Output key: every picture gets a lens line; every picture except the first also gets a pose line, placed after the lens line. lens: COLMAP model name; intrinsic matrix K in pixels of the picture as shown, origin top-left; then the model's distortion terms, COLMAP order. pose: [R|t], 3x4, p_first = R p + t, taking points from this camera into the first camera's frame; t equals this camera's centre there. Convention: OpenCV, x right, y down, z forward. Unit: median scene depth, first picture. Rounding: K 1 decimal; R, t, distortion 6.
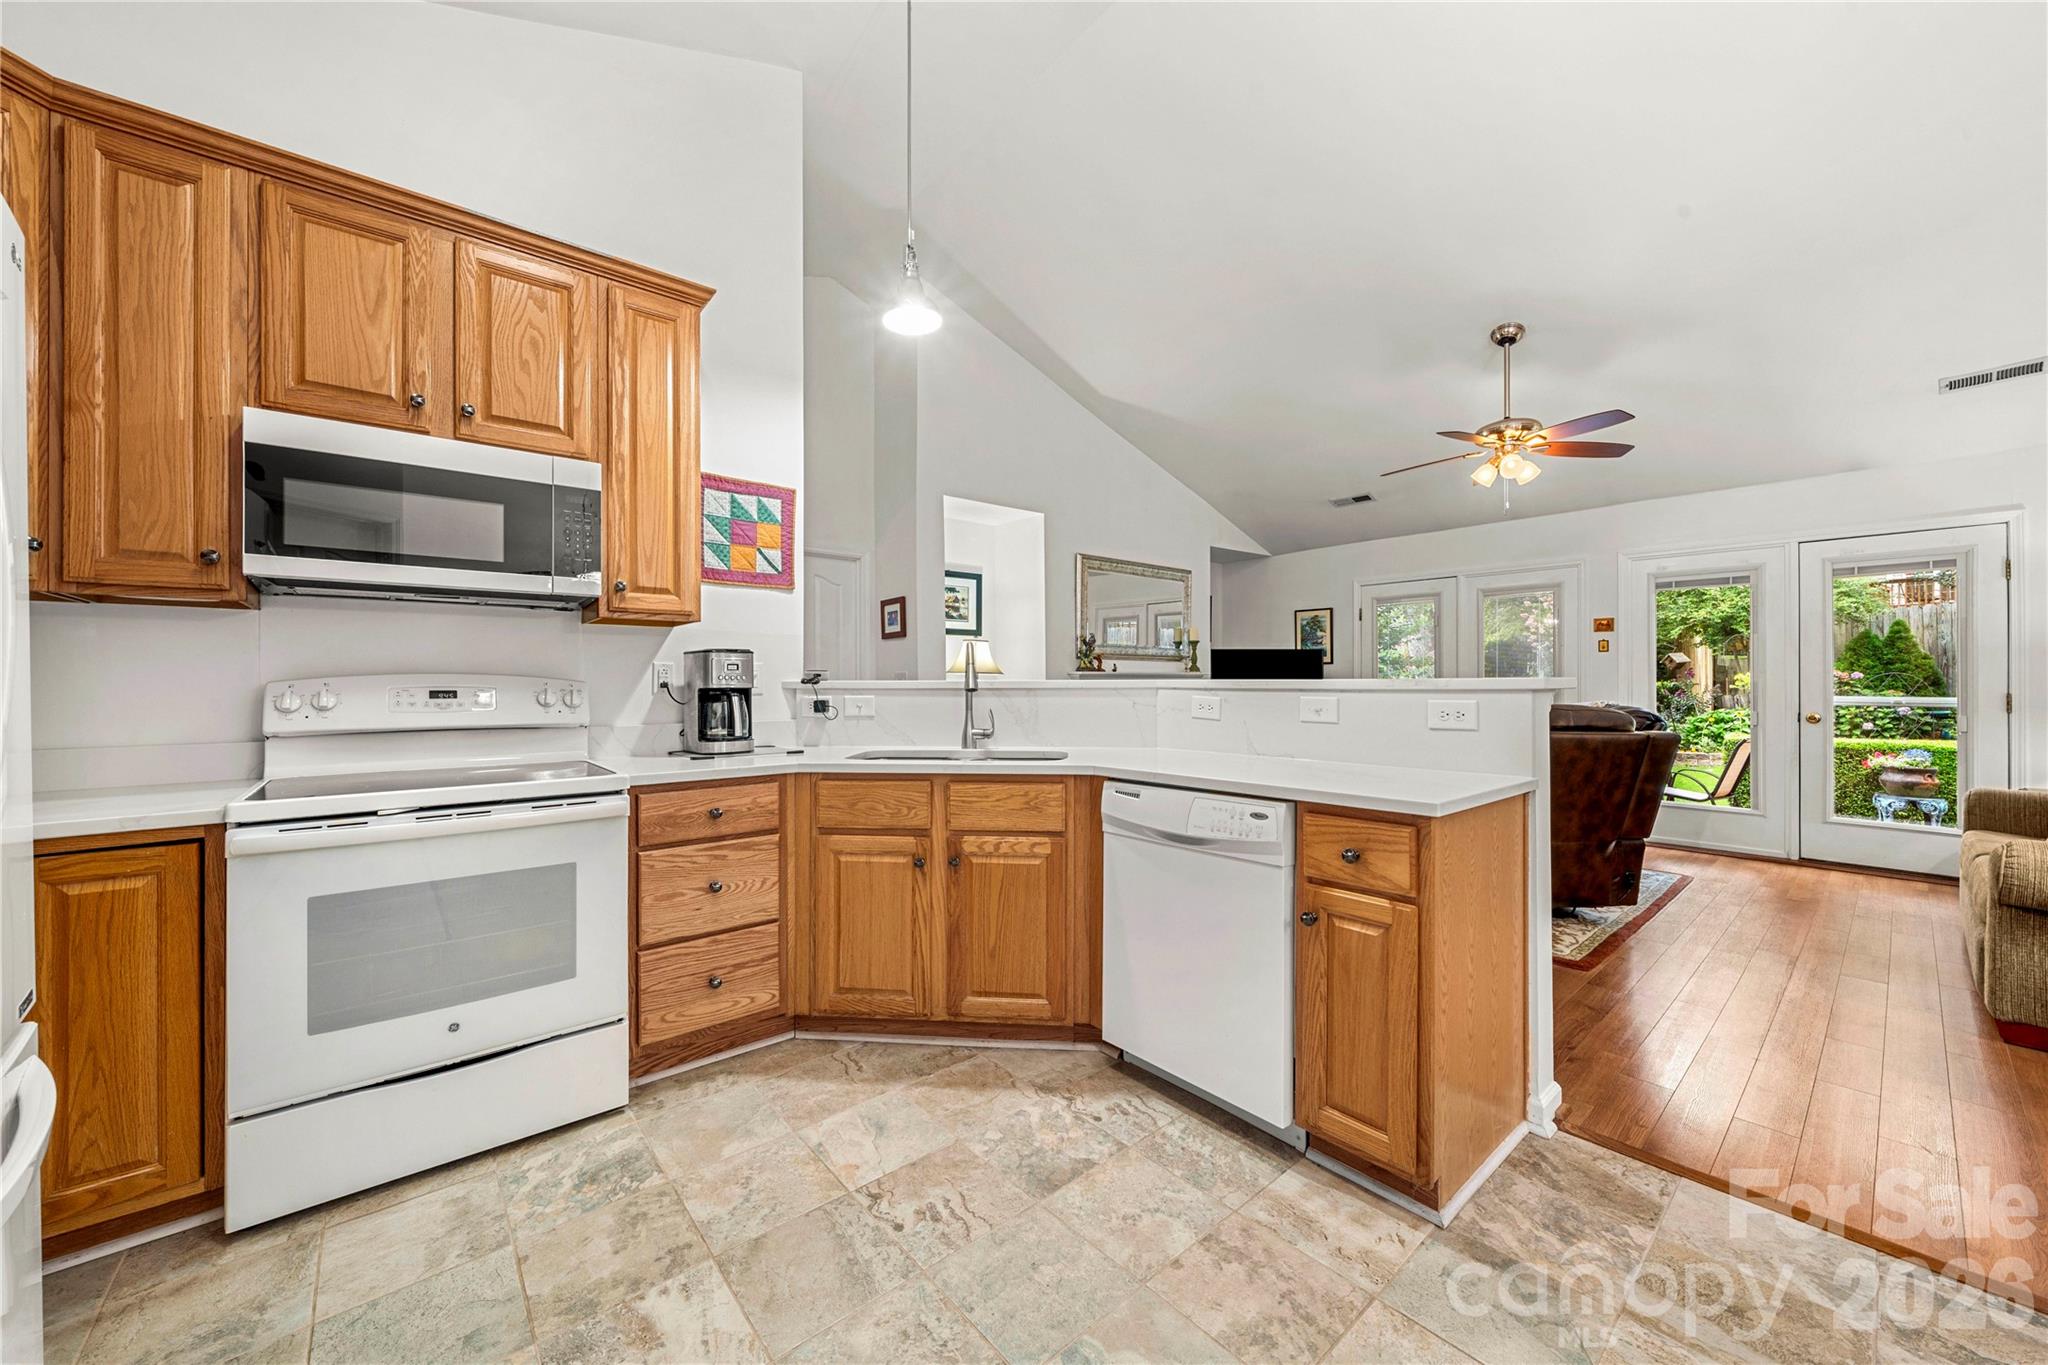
lens RADIAL K [[735.2, 0, 1023.4], [0, 735.2, 682.1], [0, 0, 1]] dist [-0.004377, -0.000070]
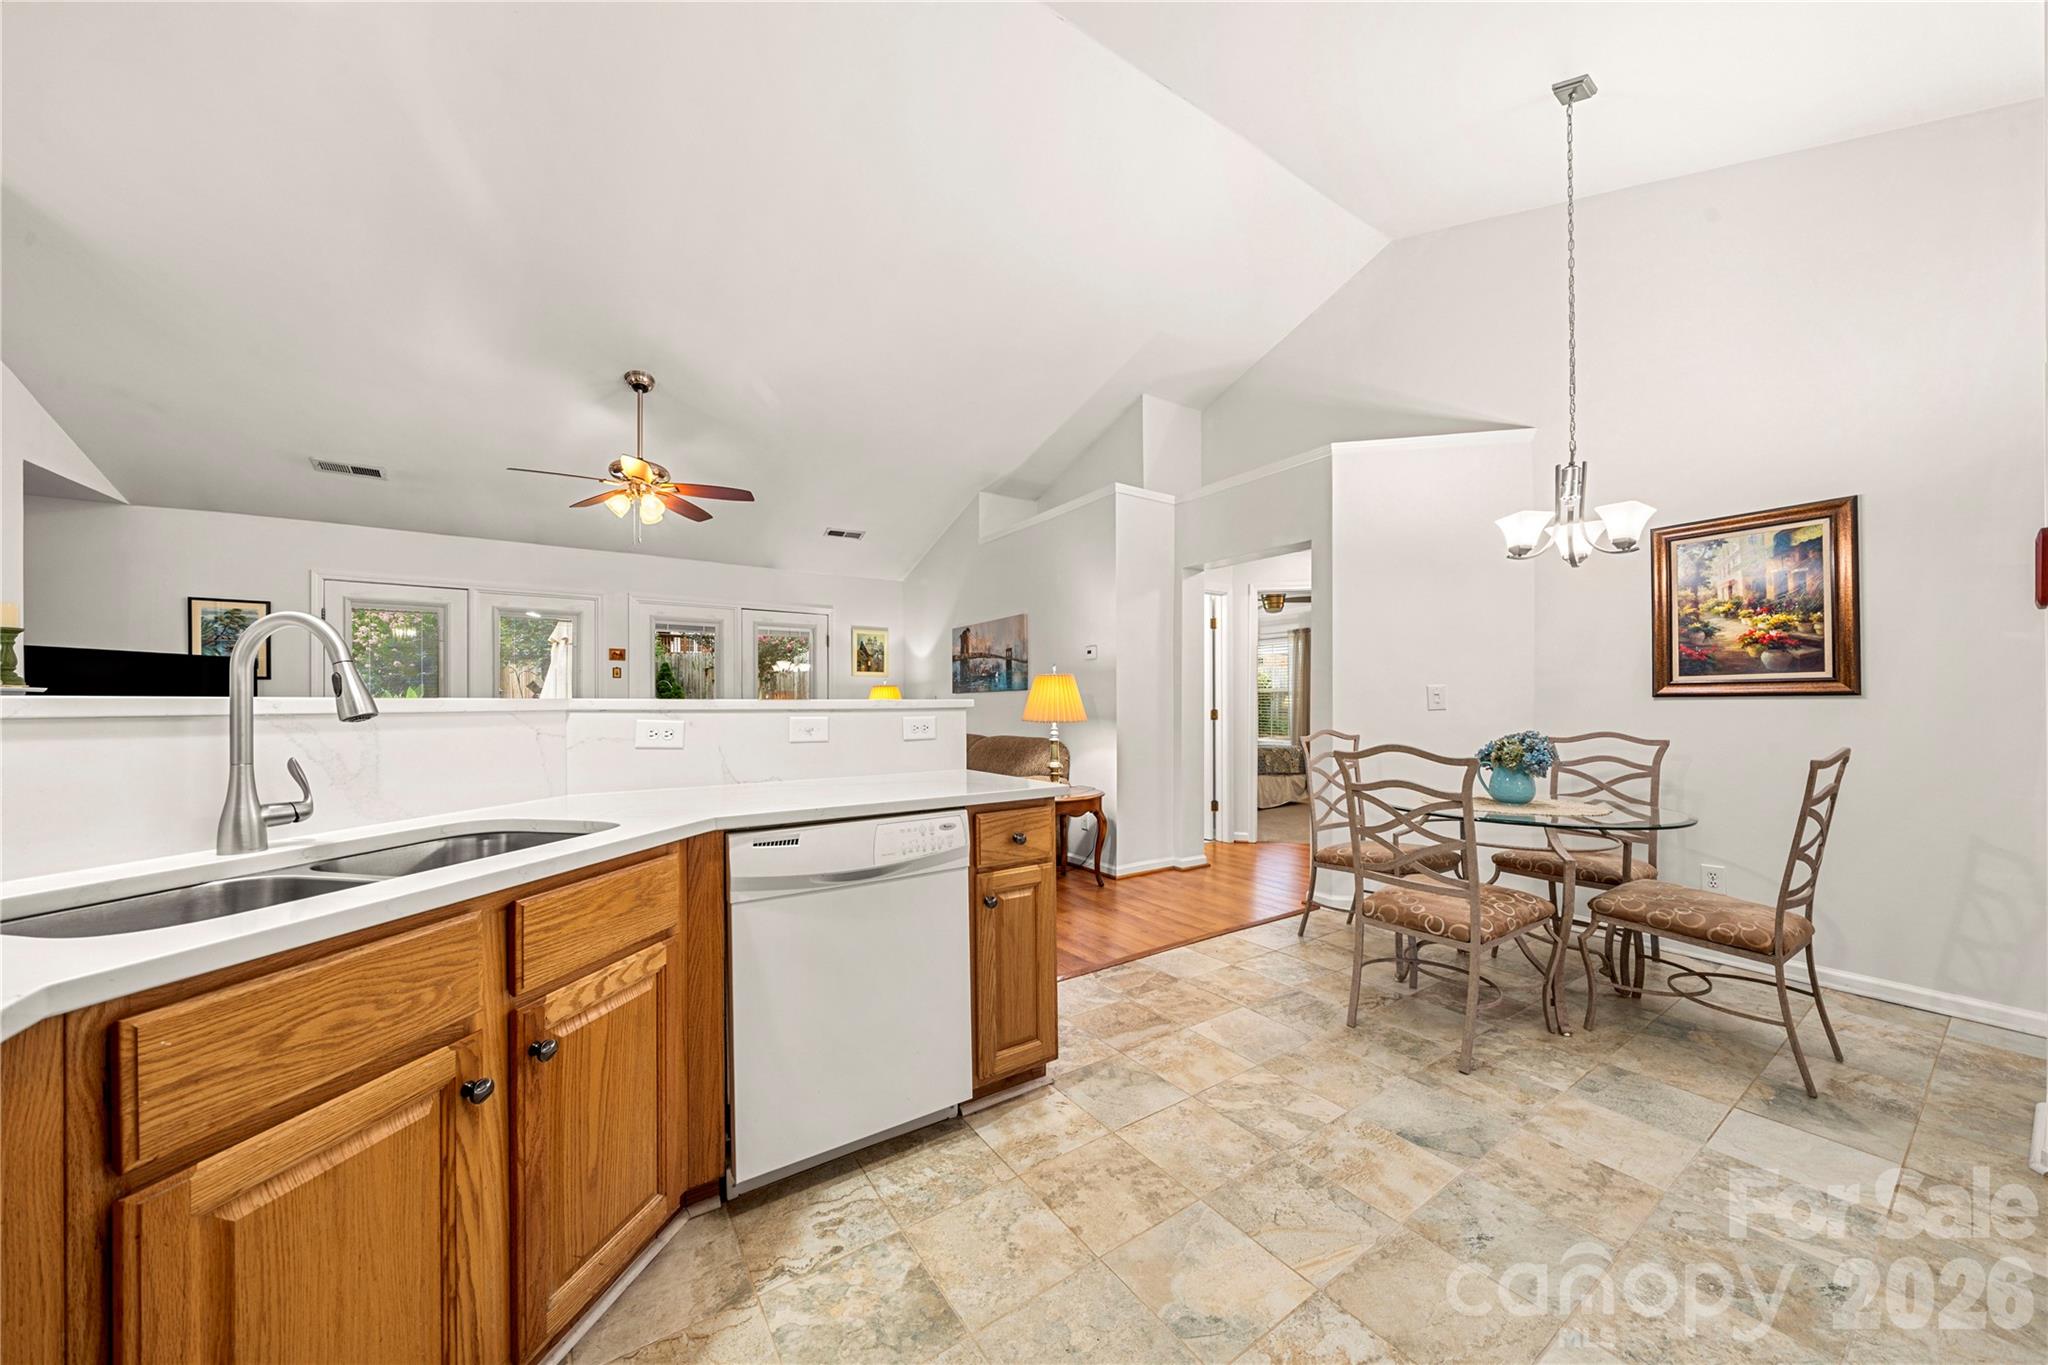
lens RADIAL K [[707.8, 0, 998.5], [0, 707.8, 704.5], [0, 0, 1]] dist [-0.004354, -0.000273]
pose [[0.126099, -0.000439, 0.992018, -0.529776], [0.001801, 0.999998, 0.000213, 0.003141], [-0.992016, 0.001759, 0.126099, 0.607076]]
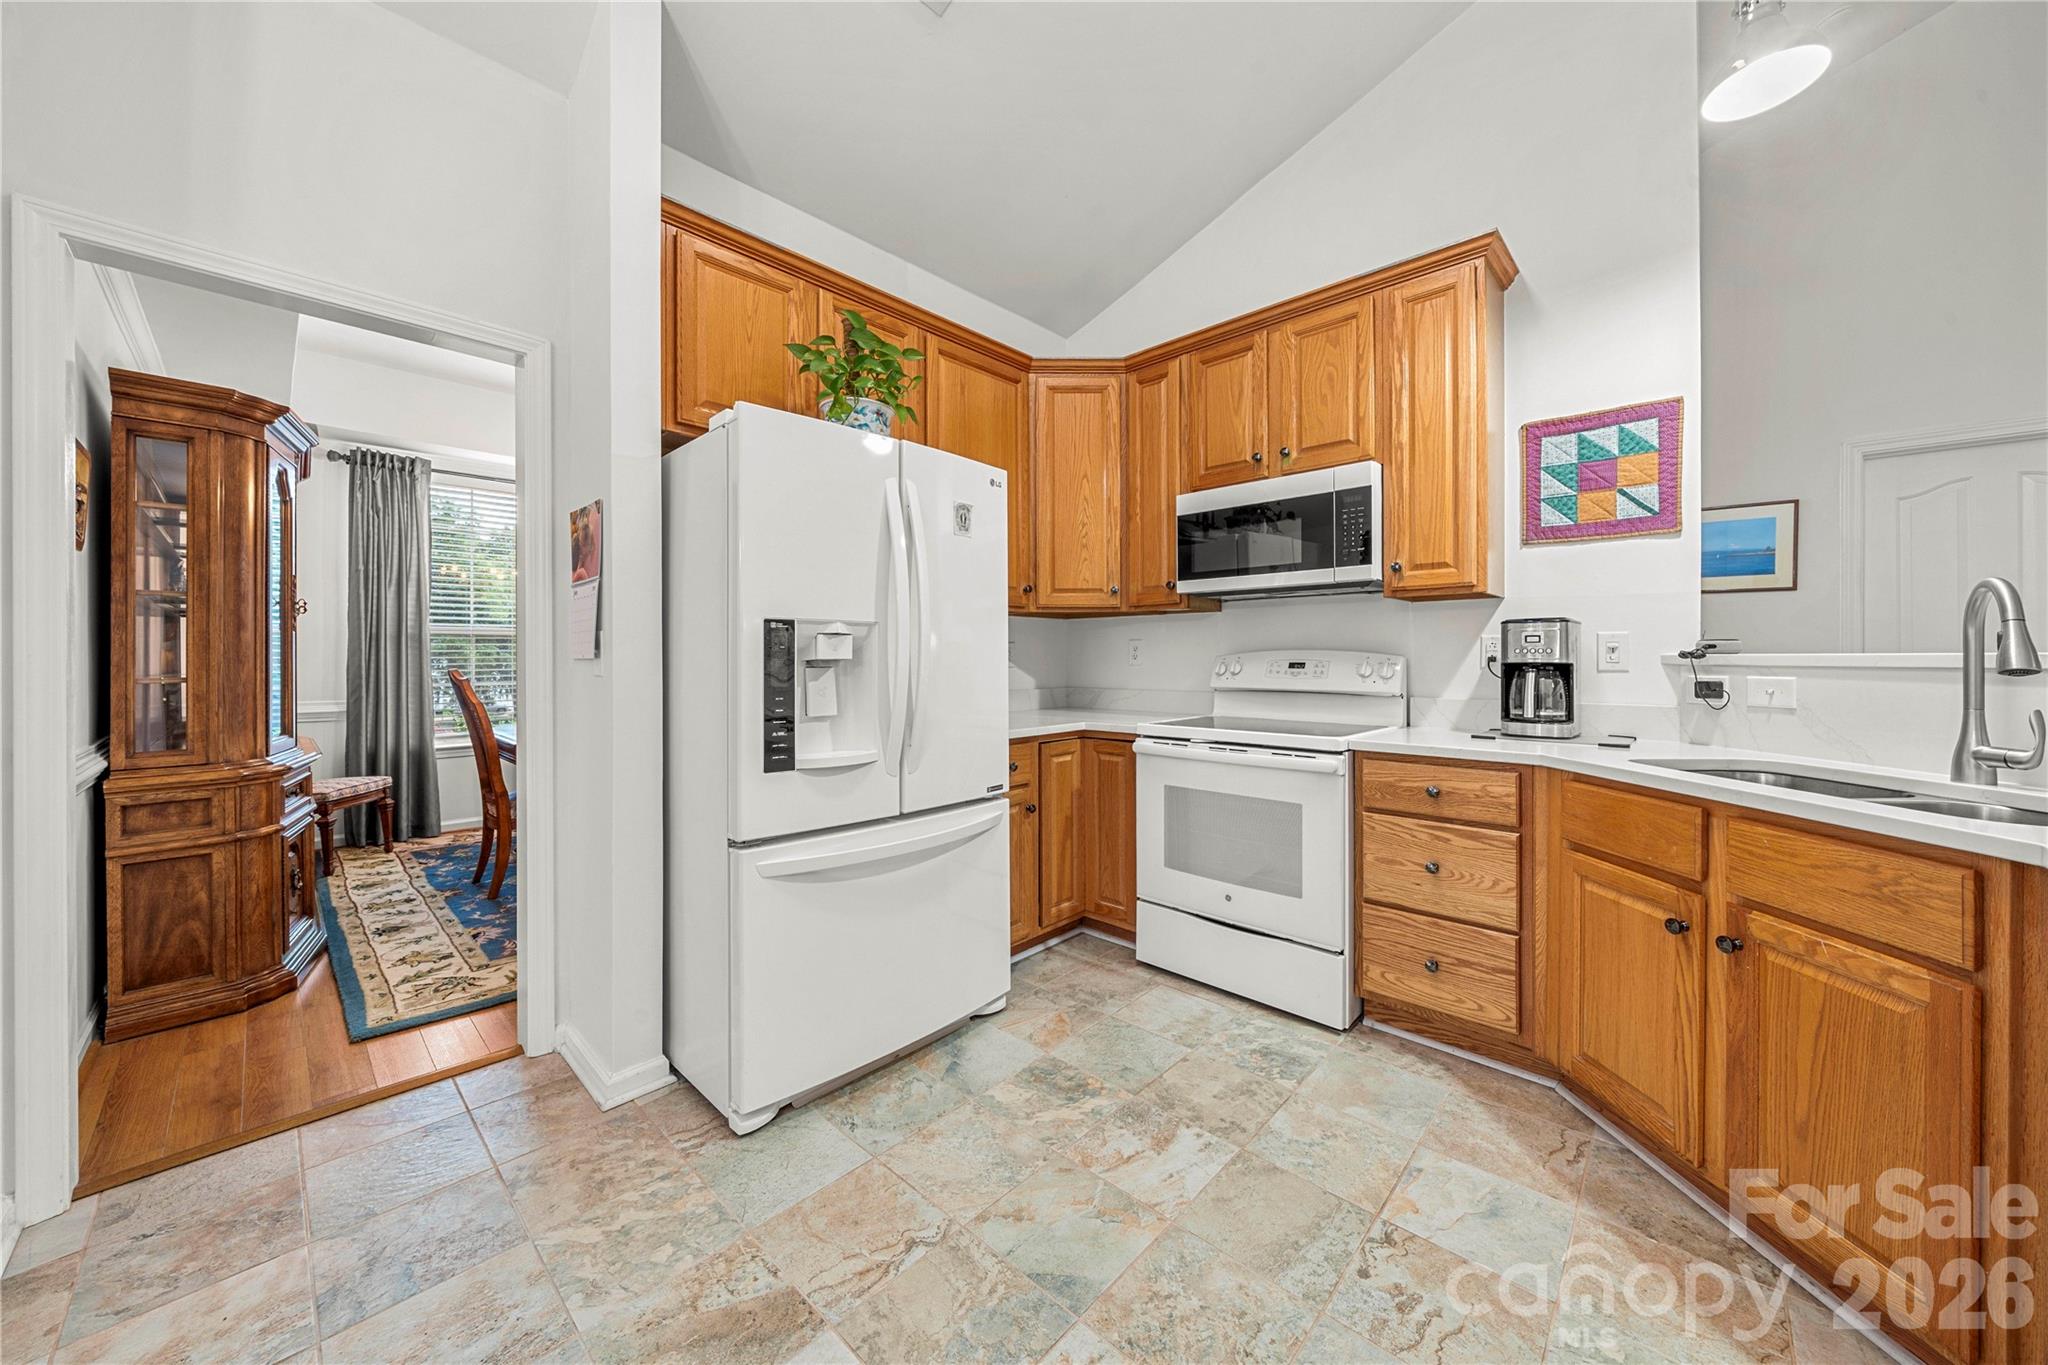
lens RADIAL K [[707.8, 0, 1020.7], [0, 707.8, 660.5], [0, 0, 1]] dist [-0.004354, -0.000273]
pose [[0.132654, 0.006843, -0.991139, 0.407974], [0.001823, 0.999973, 0.007148, -0.002401], [0.991161, -0.002755, 0.132638, 0.318461]]
